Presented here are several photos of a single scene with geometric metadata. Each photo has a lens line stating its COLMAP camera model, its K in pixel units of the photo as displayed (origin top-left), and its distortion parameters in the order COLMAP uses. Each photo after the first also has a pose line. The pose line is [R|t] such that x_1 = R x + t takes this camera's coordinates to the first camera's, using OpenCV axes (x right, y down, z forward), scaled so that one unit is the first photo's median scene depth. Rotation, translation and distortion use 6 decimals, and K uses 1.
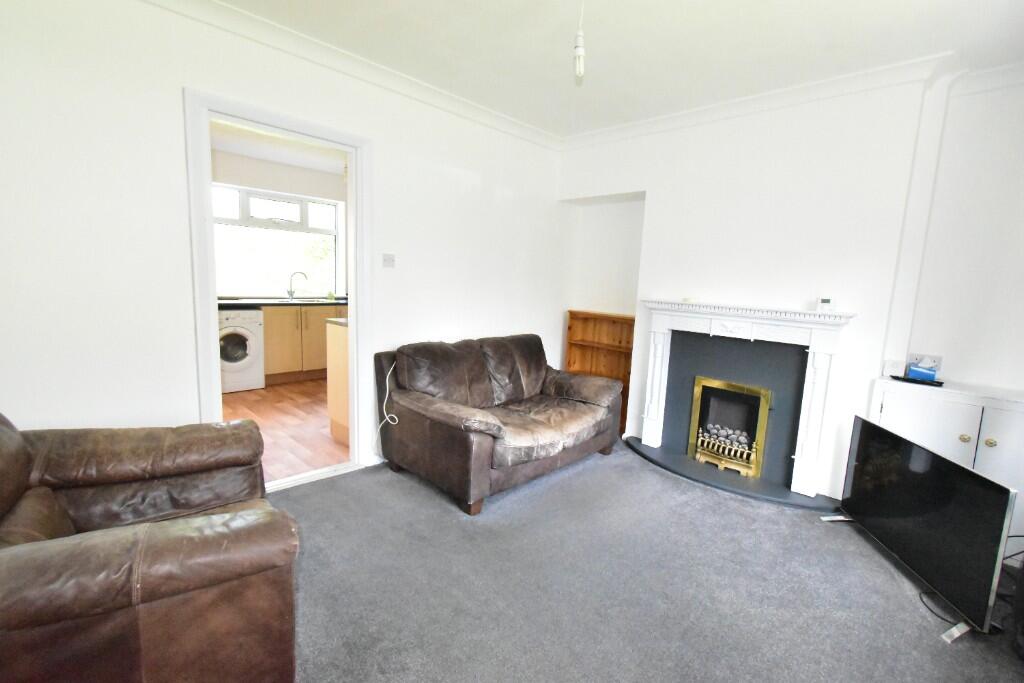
lens RADIAL K [[459.2, 0, 514.8], [0, 459.2, 340.9], [0, 0, 1]] dist [-0.001206, -0.000508]
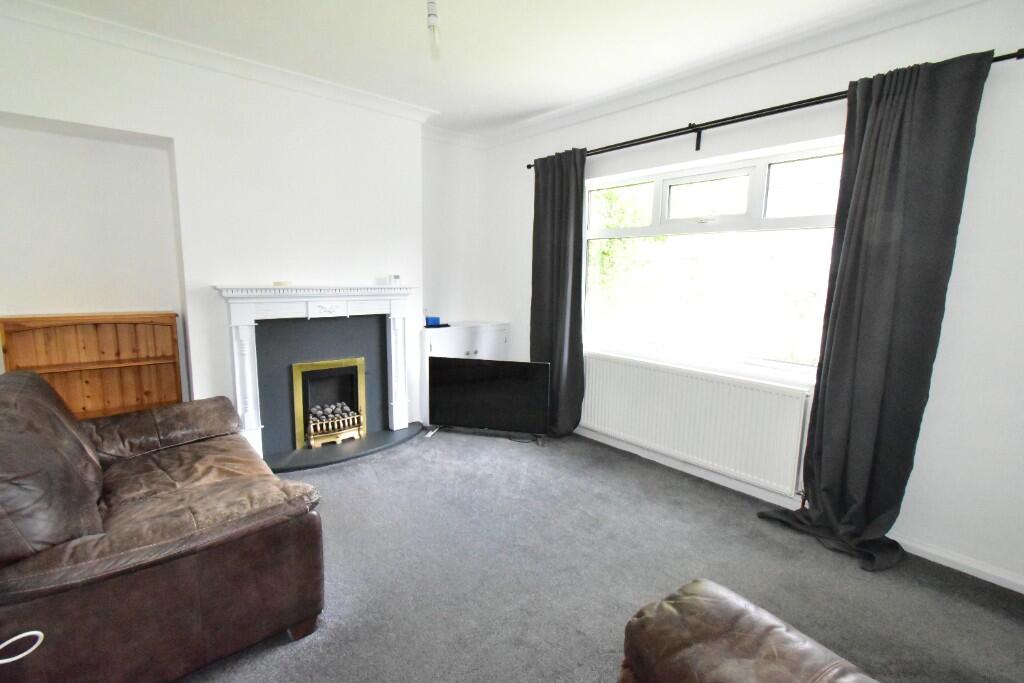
lens RADIAL K [[459.2, 0, 514.8], [0, 459.2, 340.9], [0, 0, 1]] dist [-0.001206, -0.000508]
pose [[0.087792, -0.188519, 0.978138, -0.509003], [0.121414, 0.976633, 0.177332, -0.087409], [-0.988712, 0.103191, 0.108629, 0.482461]]
